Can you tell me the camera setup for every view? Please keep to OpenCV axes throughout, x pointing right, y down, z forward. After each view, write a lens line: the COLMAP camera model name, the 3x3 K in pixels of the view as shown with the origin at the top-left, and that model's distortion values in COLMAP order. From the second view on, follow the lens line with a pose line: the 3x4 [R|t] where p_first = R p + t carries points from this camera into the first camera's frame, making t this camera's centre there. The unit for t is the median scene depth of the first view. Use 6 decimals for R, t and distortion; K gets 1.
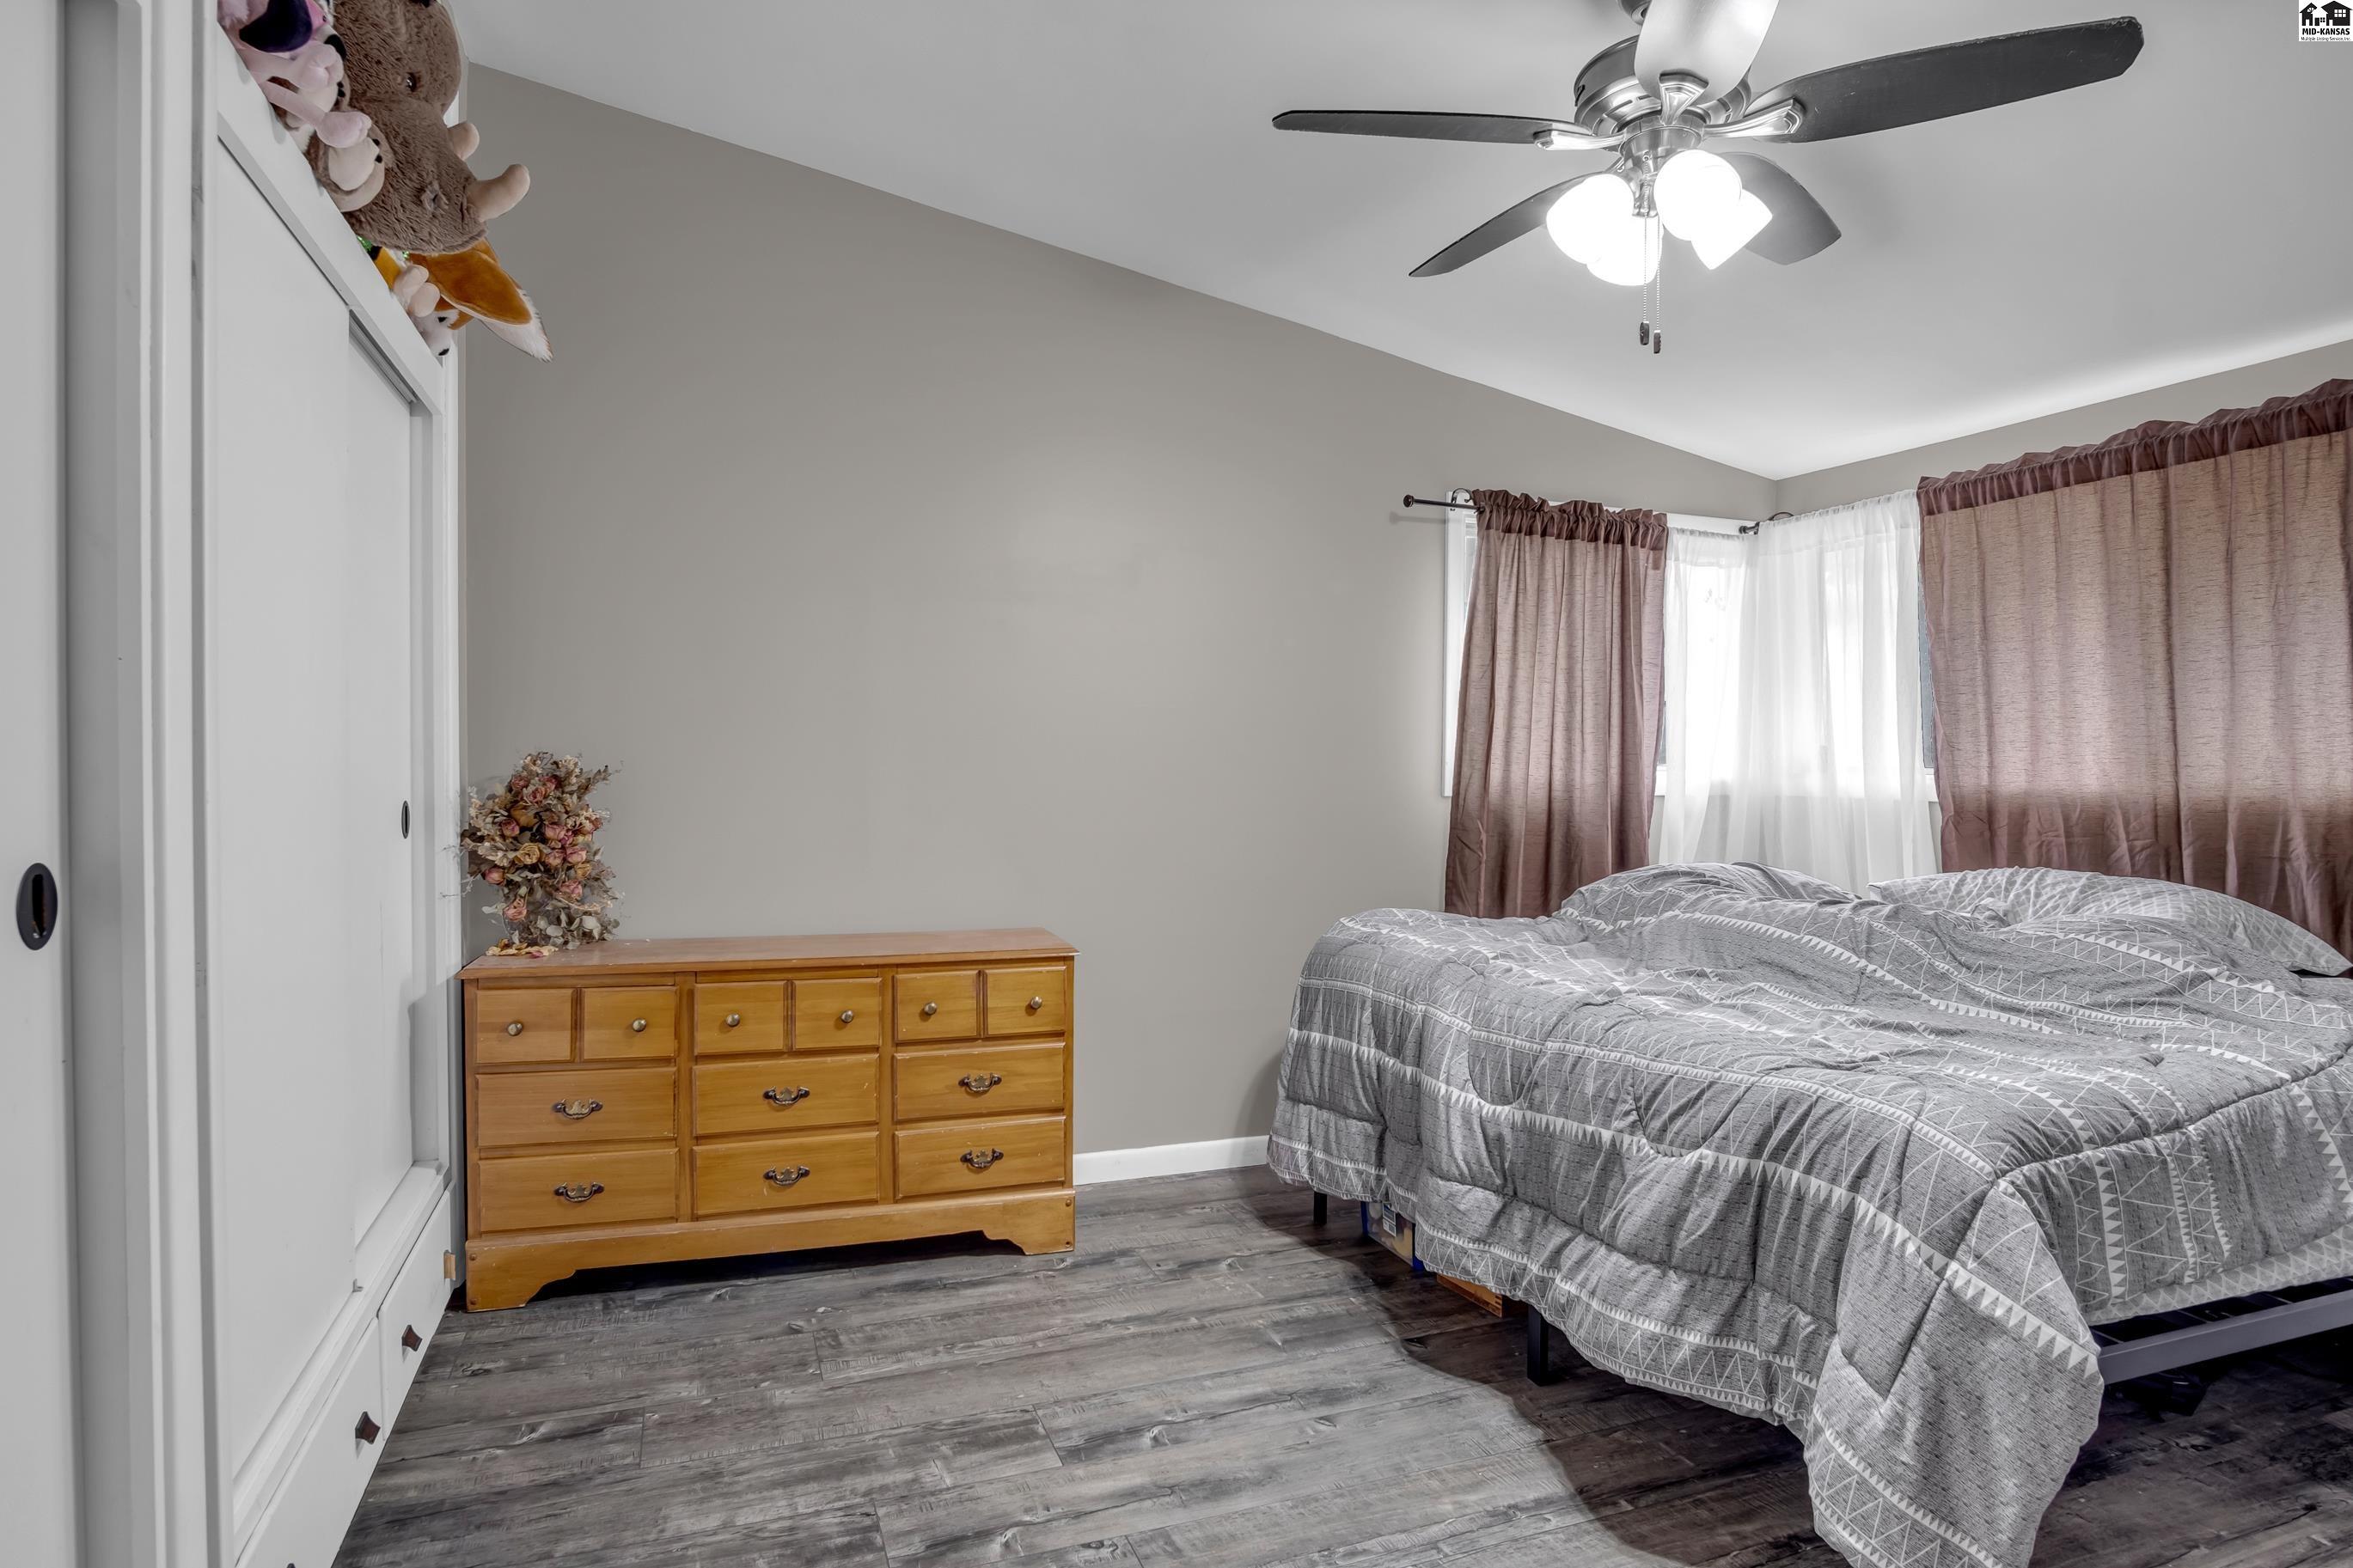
lens RADIAL K [[1269.8, 0, 1168.4], [0, 1269.8, 775.7], [0, 0, 1]] dist [-0.032009, 0.007370]
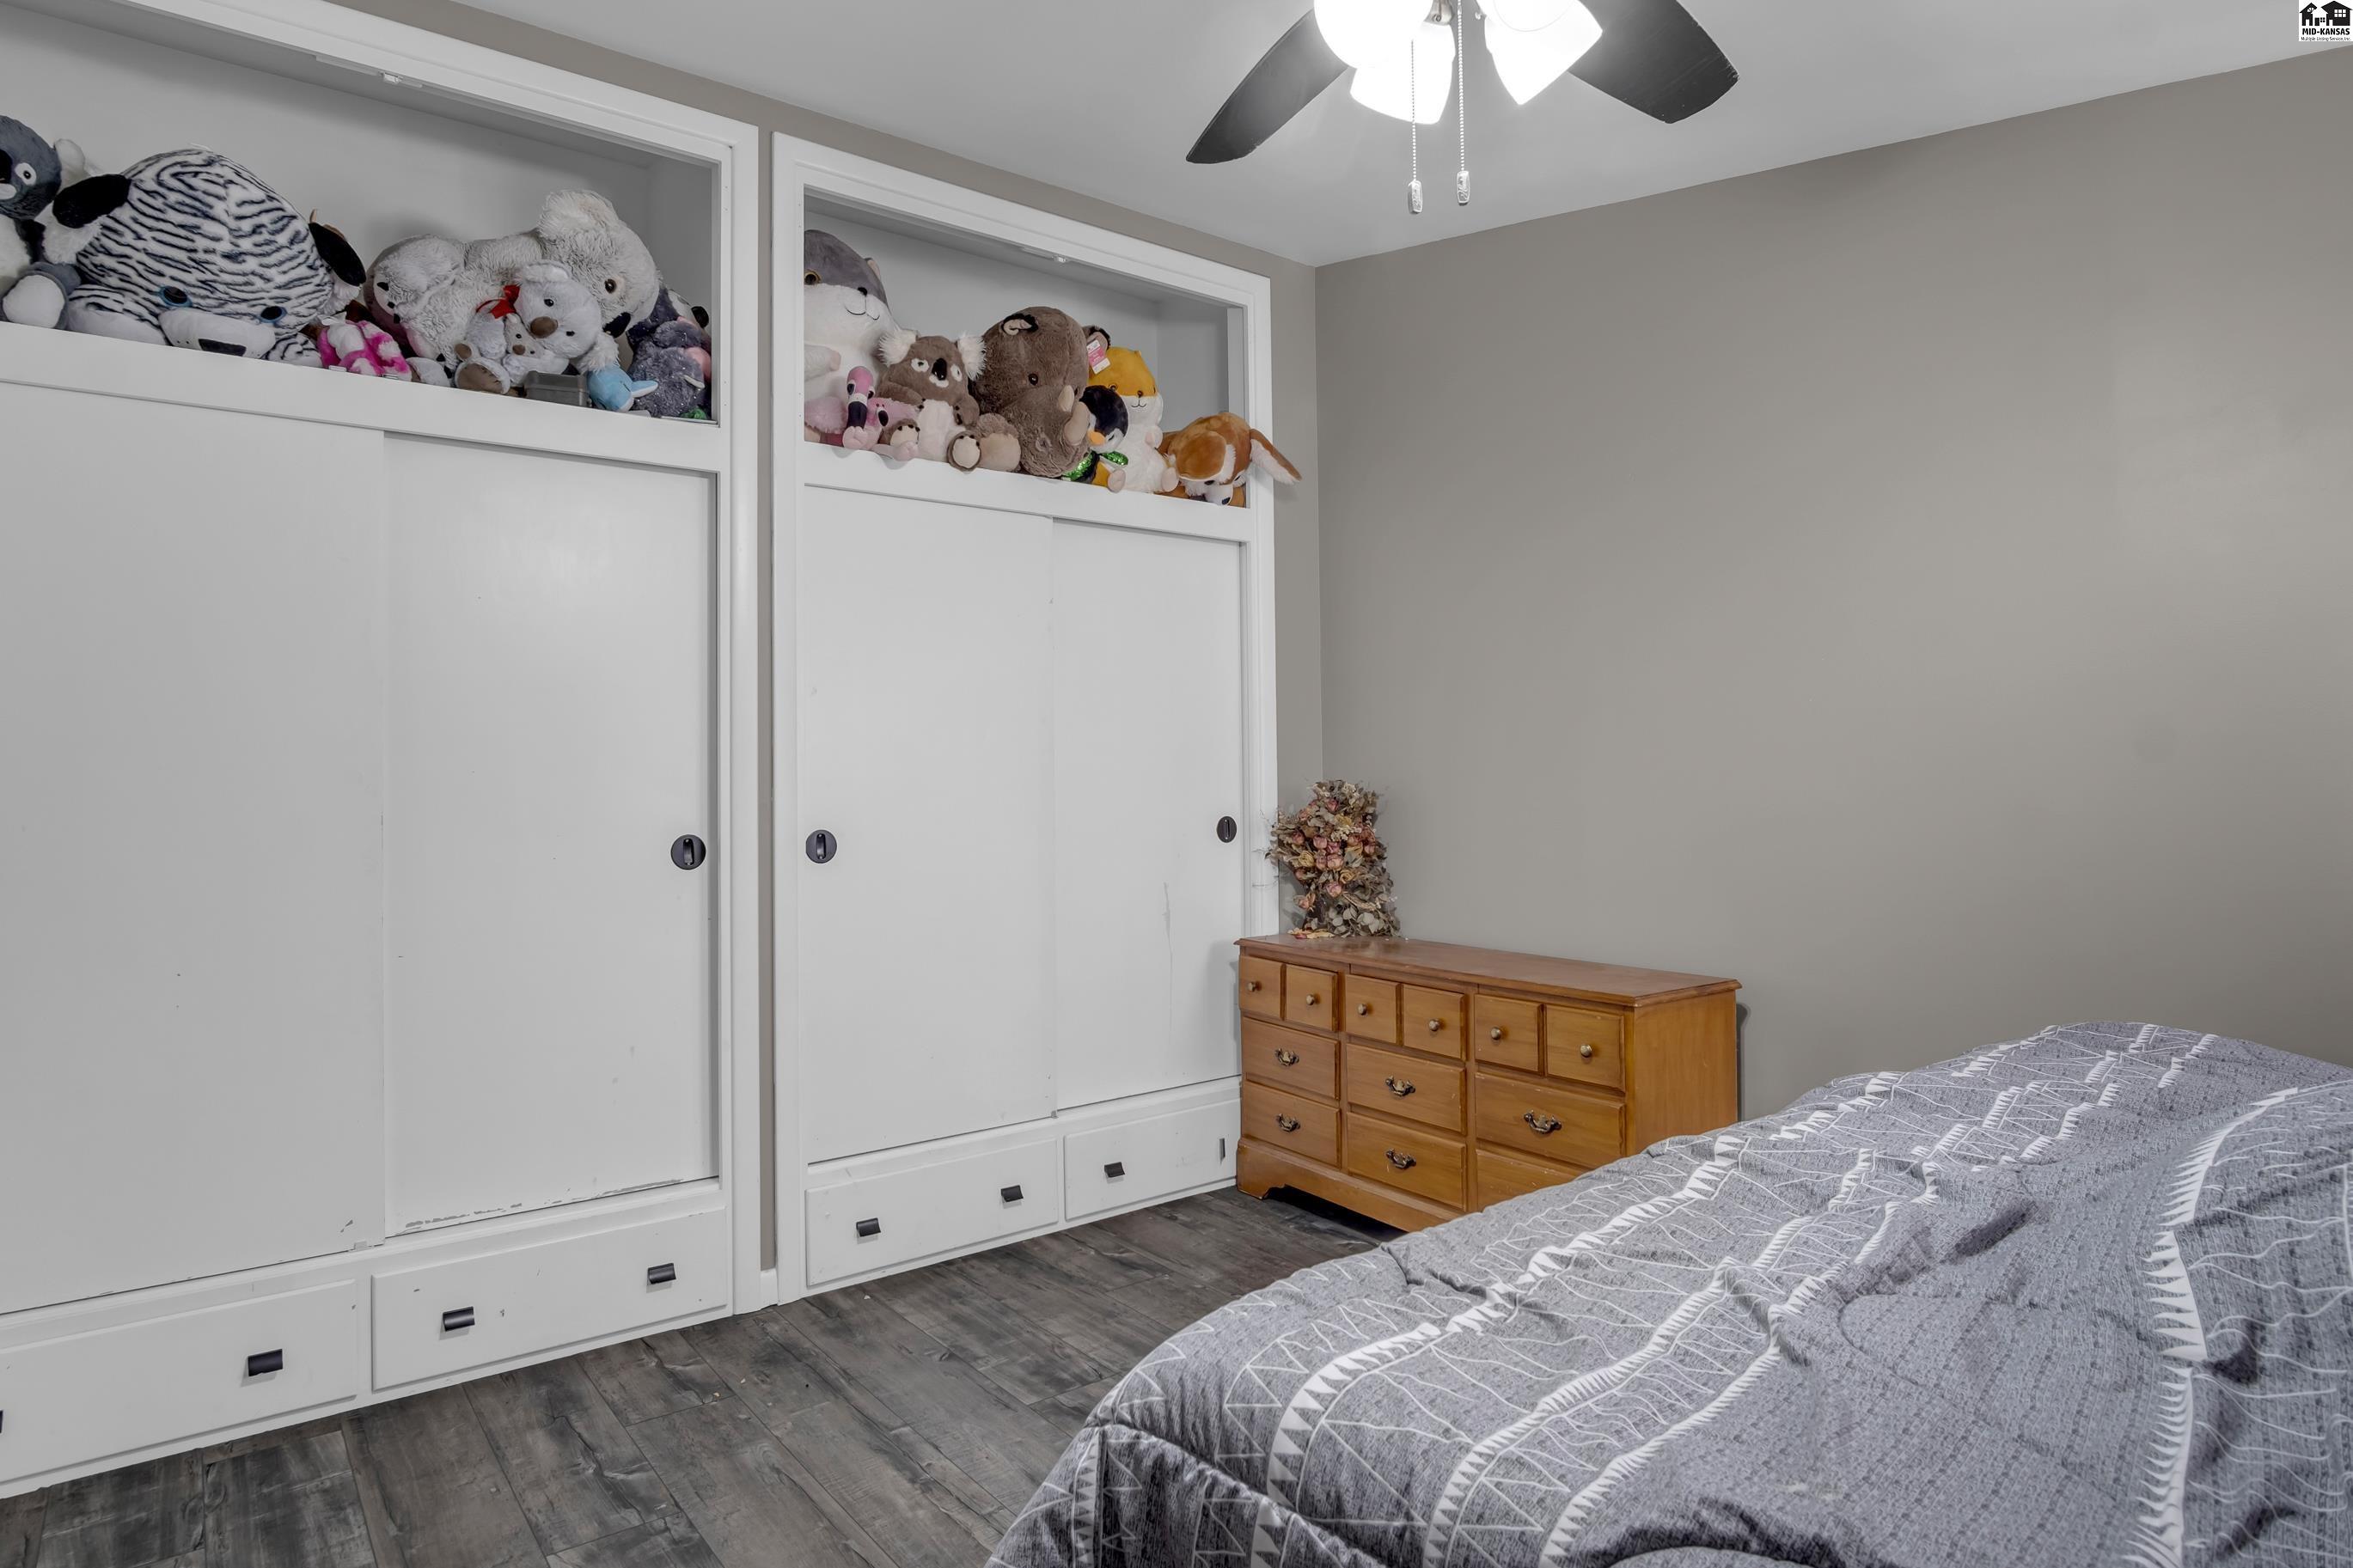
lens RADIAL K [[1301.8, 0, 1173.3], [0, 1301.8, 738.3], [0, 0, 1]] dist [-0.033651, 0.000546]
pose [[0.304237, -0.042160, -0.951663, 0.779430], [-0.003212, 0.998969, -0.045283, -0.001309], [0.952591, 0.016833, 0.303788, 0.483722]]
